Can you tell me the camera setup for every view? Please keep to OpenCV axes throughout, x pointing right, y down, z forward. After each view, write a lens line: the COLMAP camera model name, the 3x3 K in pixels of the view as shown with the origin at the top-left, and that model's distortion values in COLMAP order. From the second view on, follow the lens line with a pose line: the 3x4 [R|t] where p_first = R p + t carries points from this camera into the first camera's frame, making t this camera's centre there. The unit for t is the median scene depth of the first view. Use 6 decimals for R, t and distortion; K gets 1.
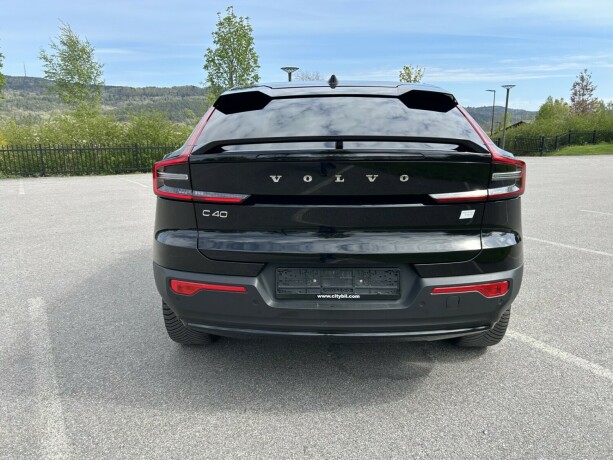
lens RADIAL K [[465.9, 0, 306.5], [0, 465.9, 230.0], [0, 0, 1]] dist [0.008539, -0.004670]
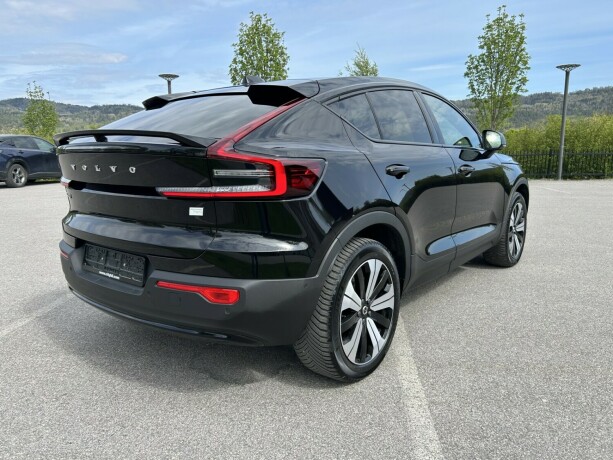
lens RADIAL K [[465.1, 0, 302.1], [0, 465.1, 232.5], [0, 0, 1]] dist [0.029797, -0.003002]
pose [[0.801855, 0.110883, -0.587140, 0.882580], [-0.122182, 0.992295, 0.020534, -0.029918], [0.584893, 0.055273, 0.809225, 0.286310]]
